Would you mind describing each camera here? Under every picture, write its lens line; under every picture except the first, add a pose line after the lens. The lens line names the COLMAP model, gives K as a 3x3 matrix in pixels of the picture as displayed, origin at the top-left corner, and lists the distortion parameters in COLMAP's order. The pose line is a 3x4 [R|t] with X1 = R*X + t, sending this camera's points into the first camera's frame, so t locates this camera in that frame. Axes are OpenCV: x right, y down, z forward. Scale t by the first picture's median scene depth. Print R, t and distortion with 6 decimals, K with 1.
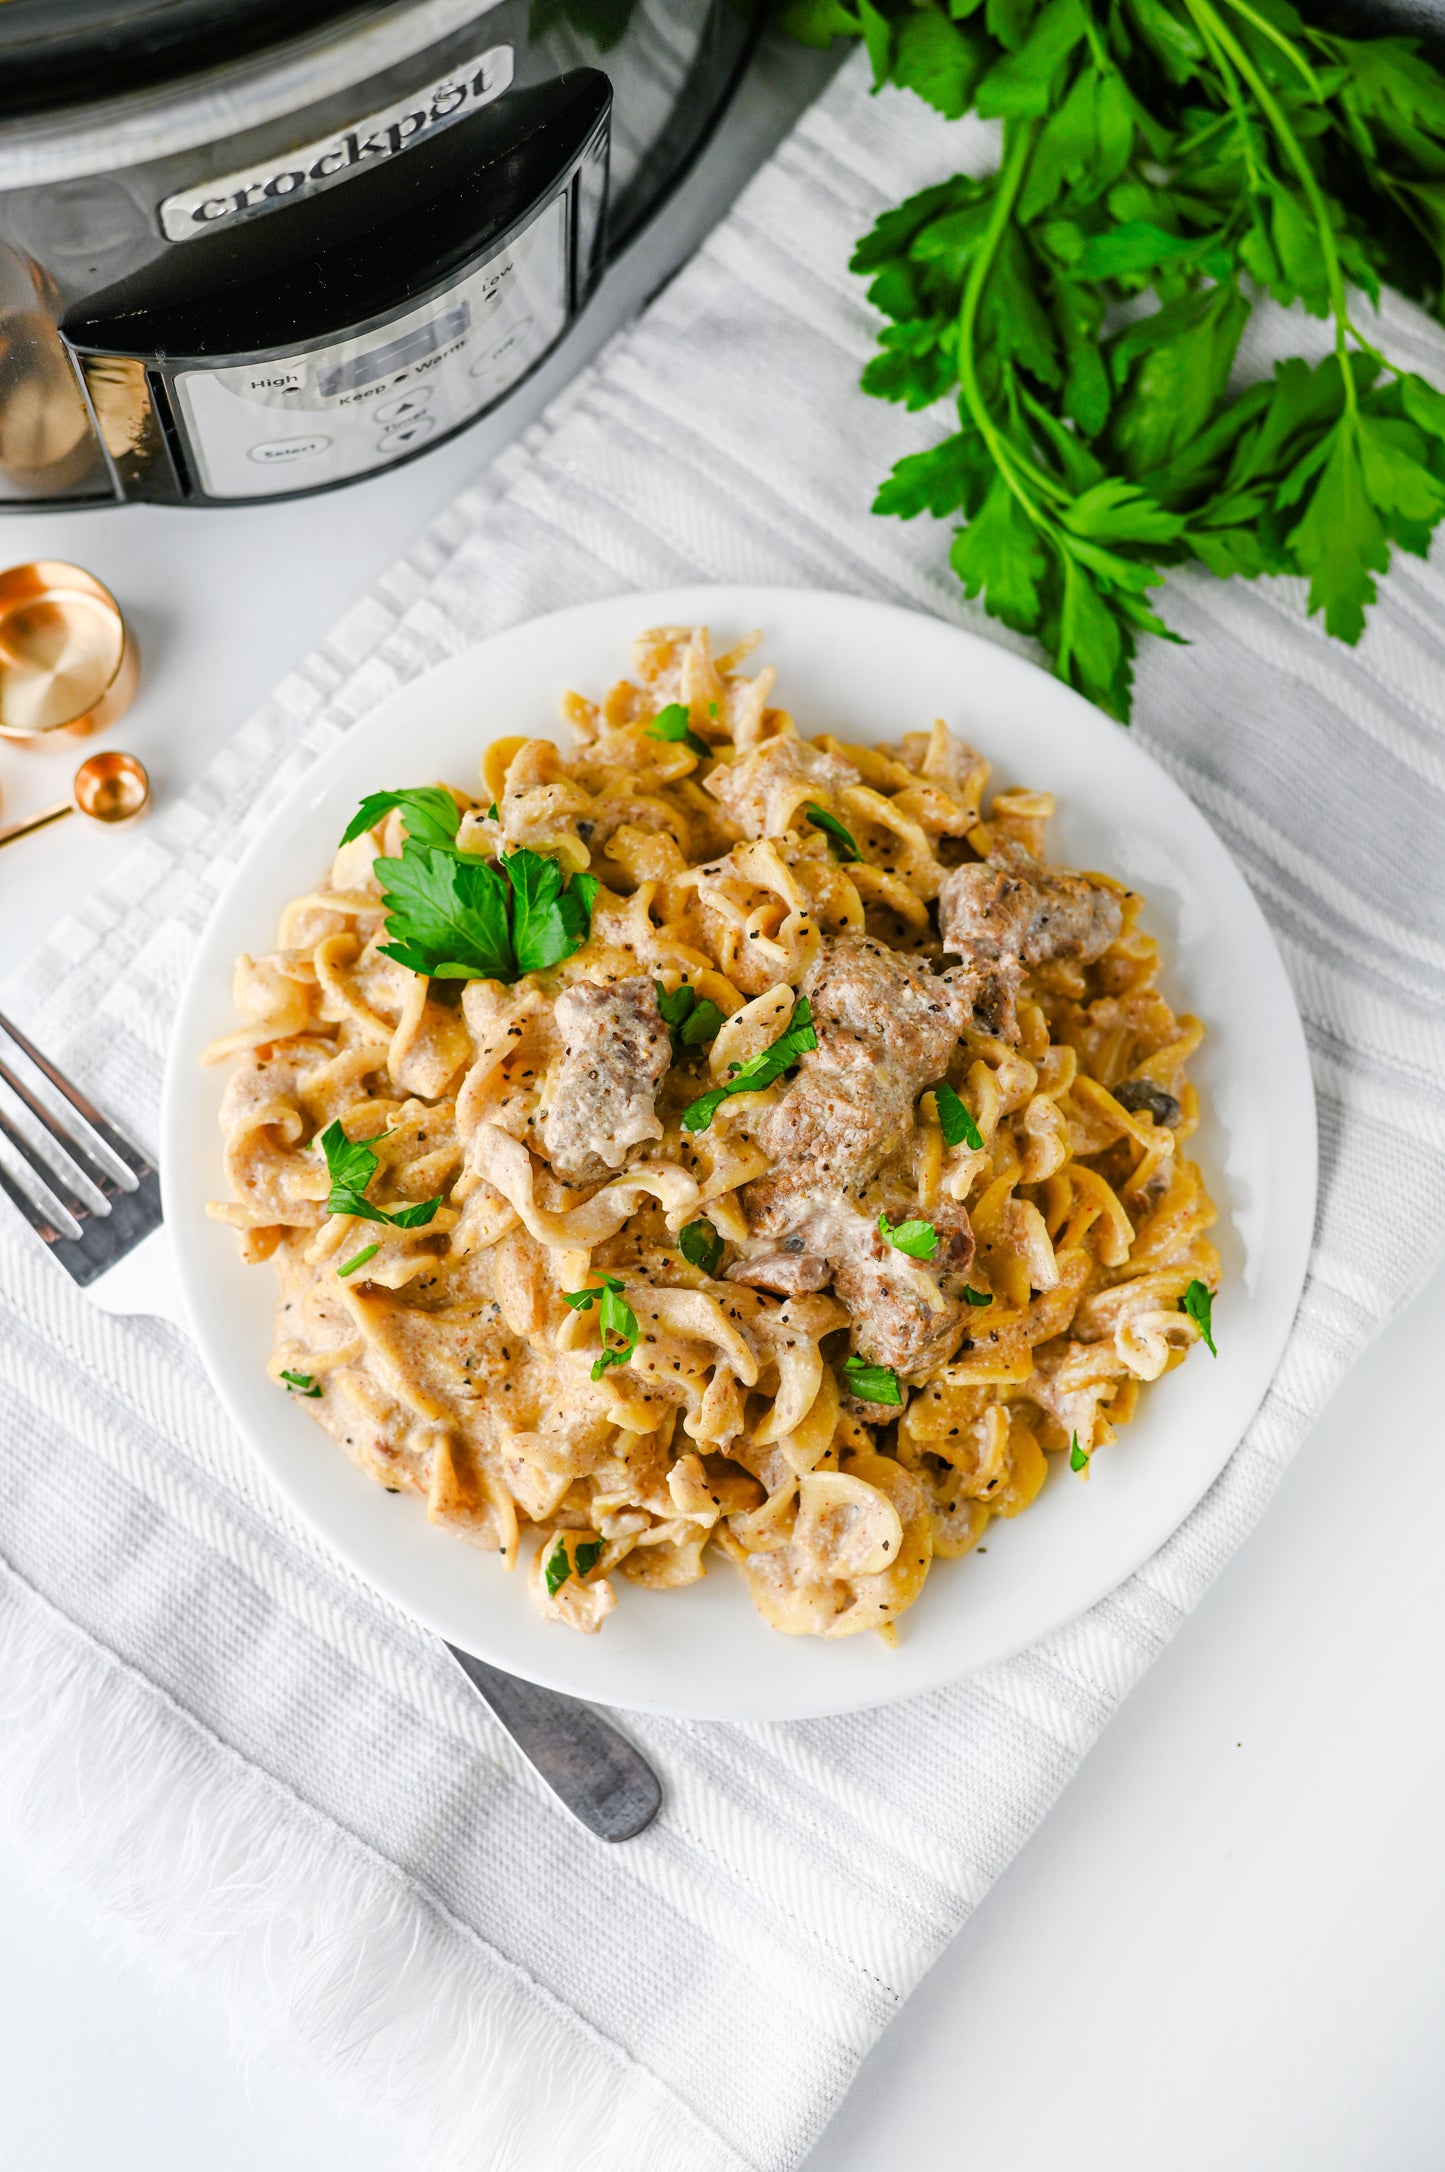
lens RADIAL K [[3350.5, 0, 722.5], [0, 3350.5, 1086.0], [0, 0, 1]] dist [-0.139970, 0.034958]
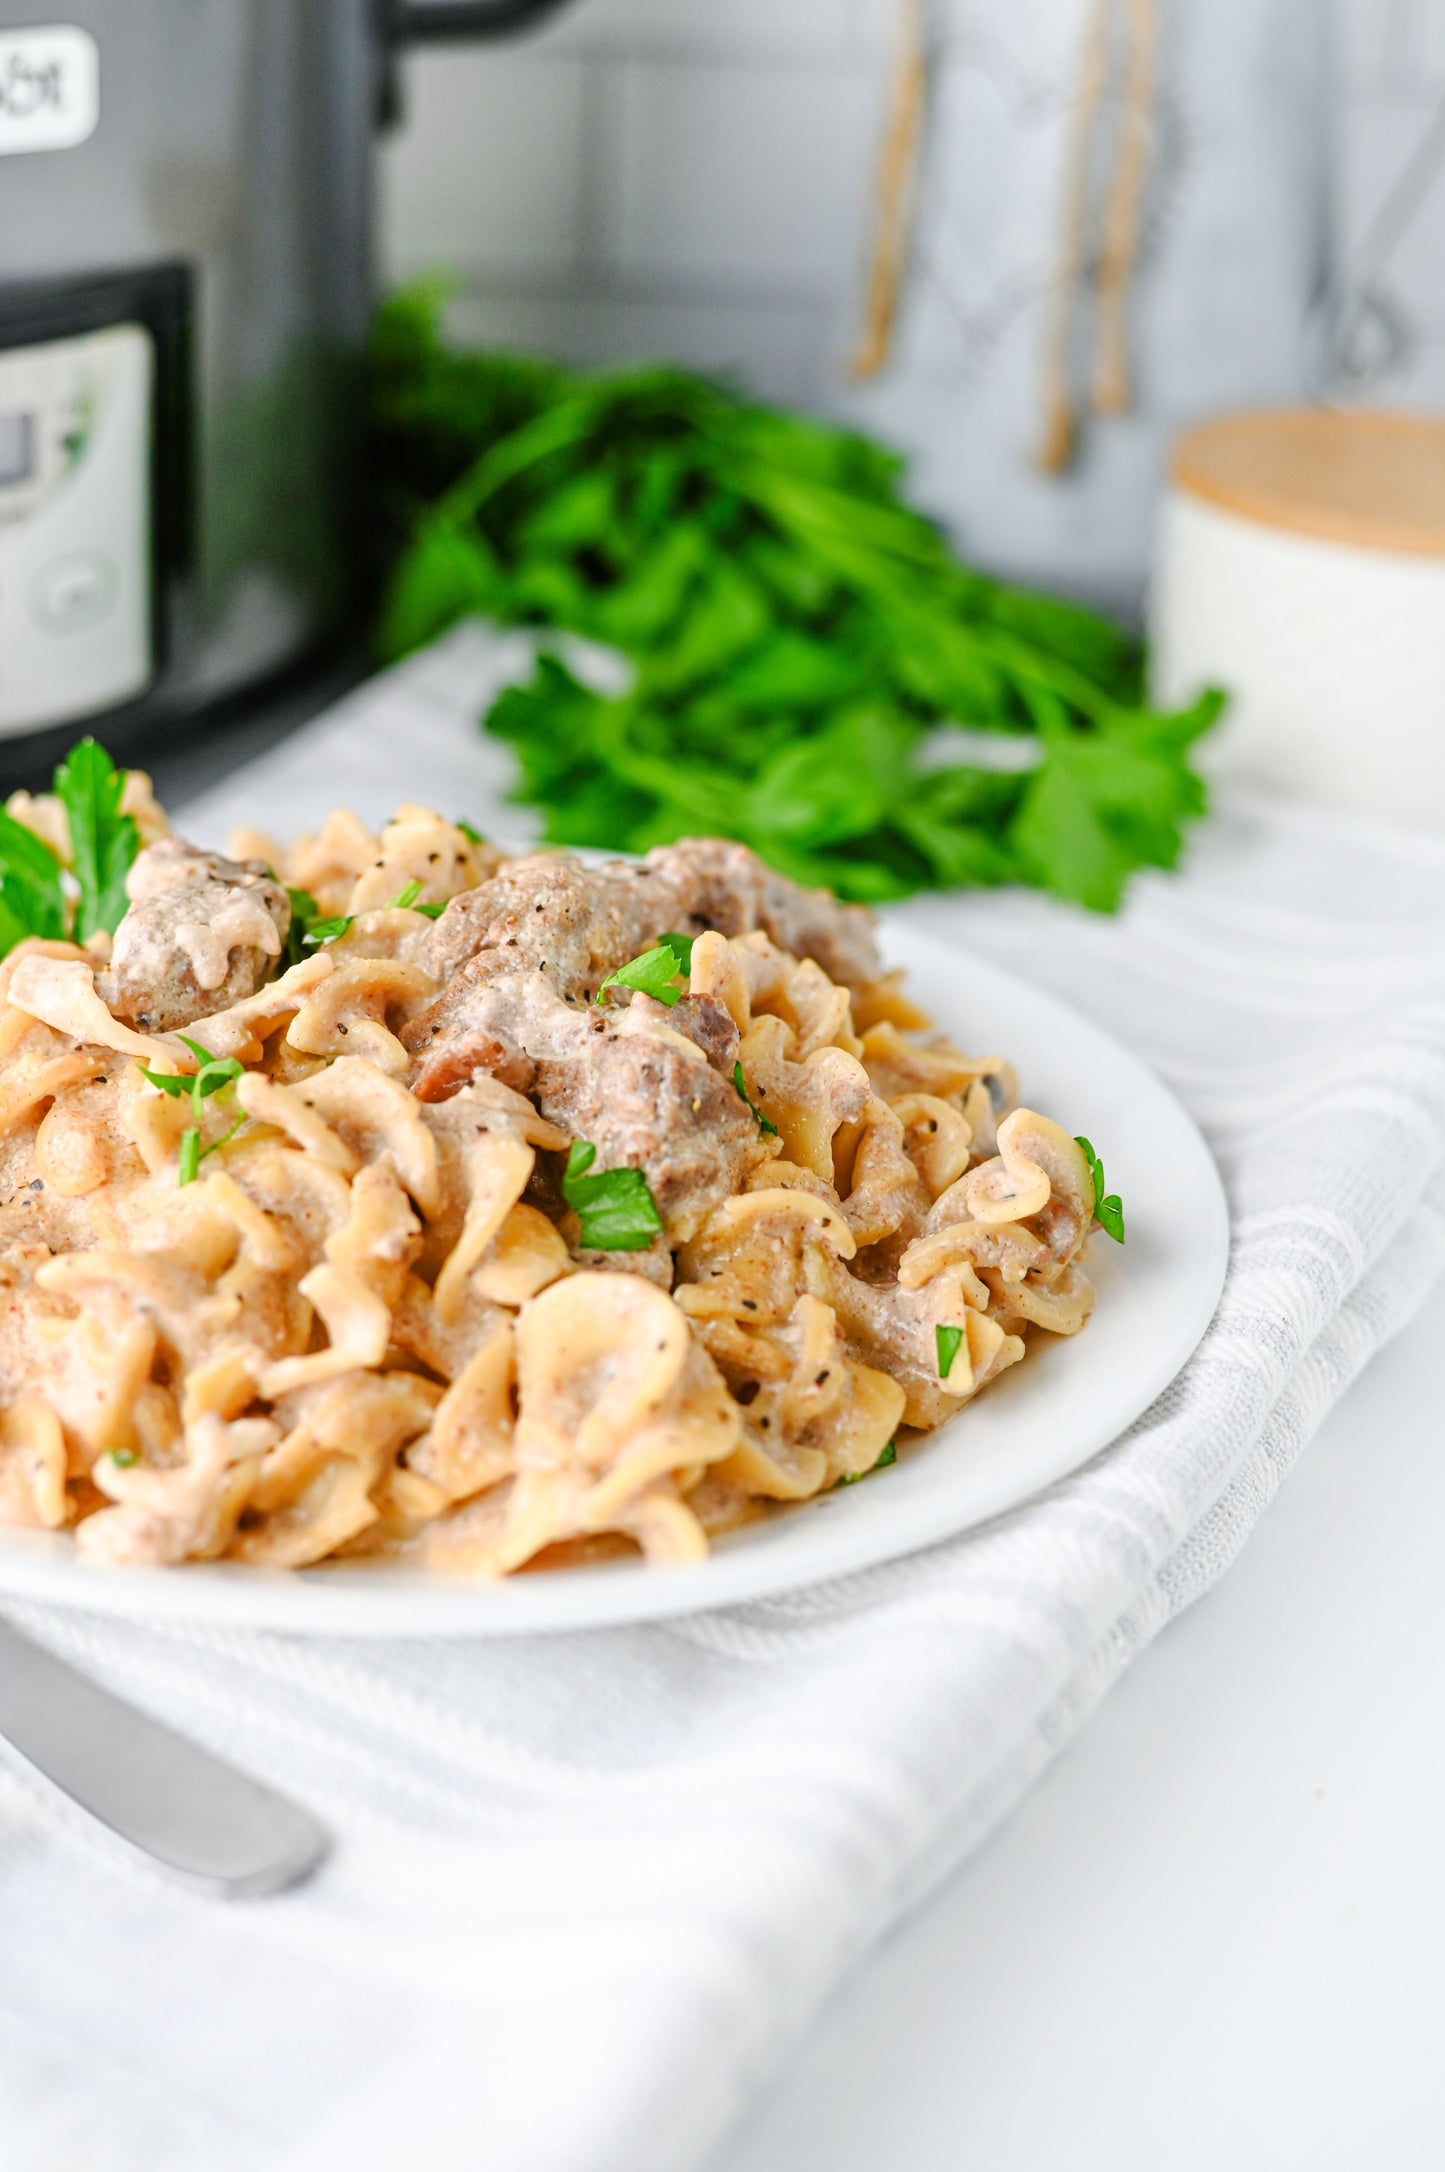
lens RADIAL K [[3466.2, 0, 722.5], [0, 3466.2, 1086.0], [0, 0, 1]] dist [-0.165958, 0.100261]
pose [[0.990955, -0.048898, 0.124969, -0.017219], [0.128710, 0.609849, -0.781996, 0.598105], [-0.037974, 0.791008, 0.610626, 0.558787]]
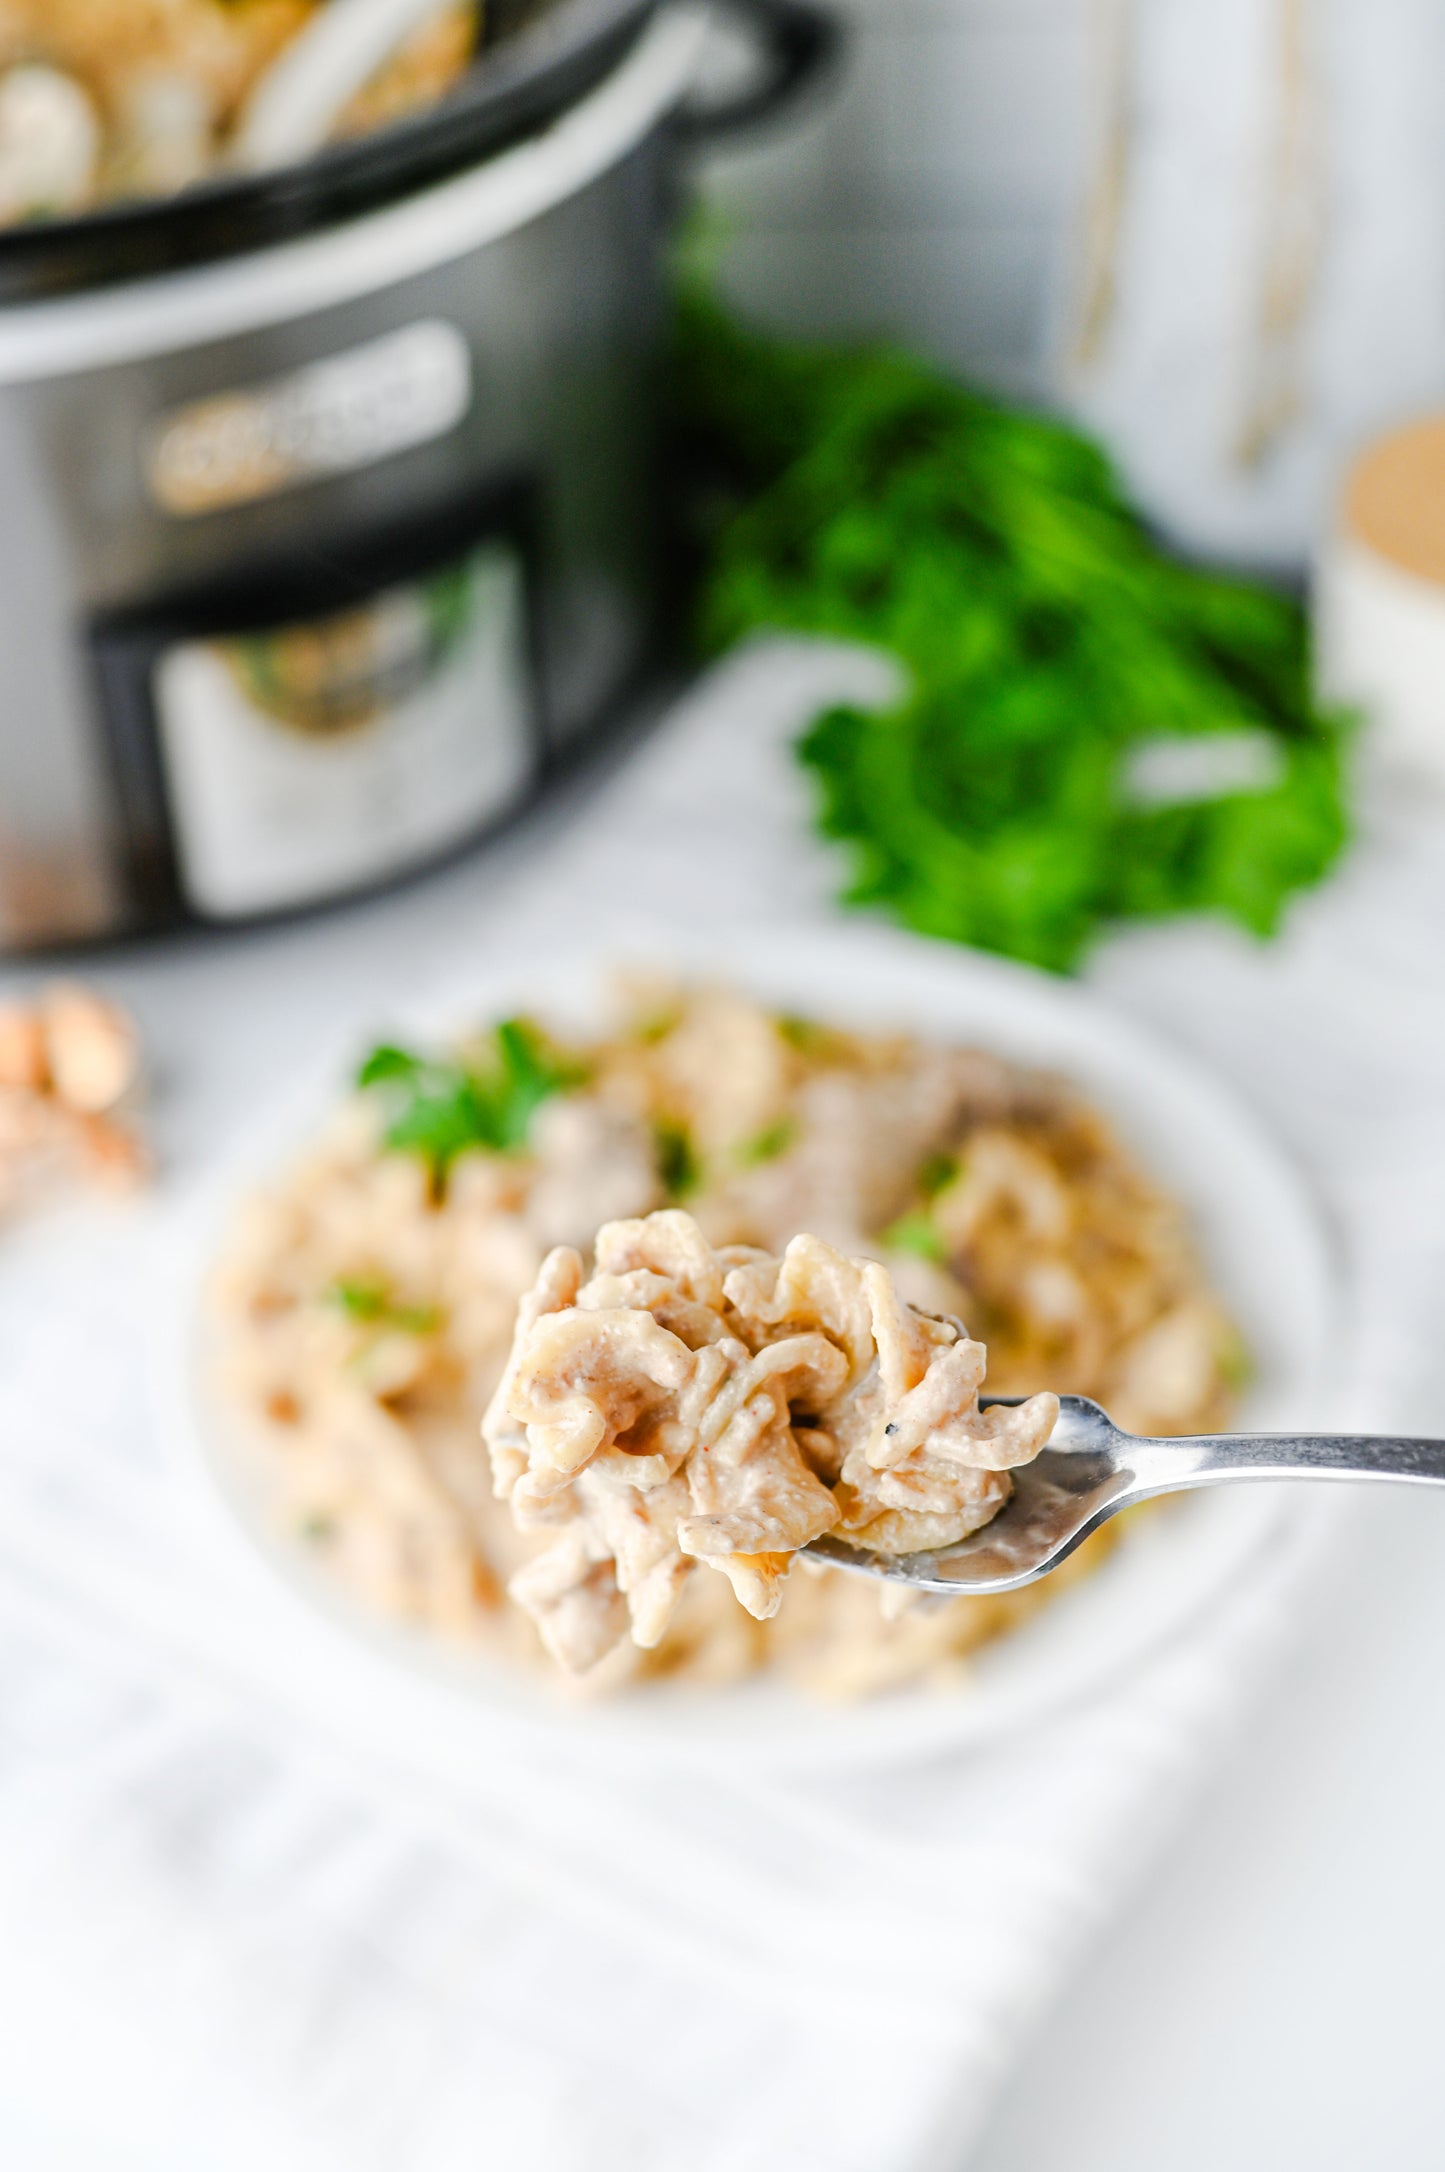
lens RADIAL K [[3408.4, 0, 722.5], [0, 3408.4, 1086.0], [0, 0, 1]] dist [-0.148030, 0.020281]
pose [[0.994126, -0.107034, 0.016010, -0.011125], [0.094790, 0.789742, -0.606071, 0.593115], [0.052226, 0.604029, 0.795250, 0.158528]]
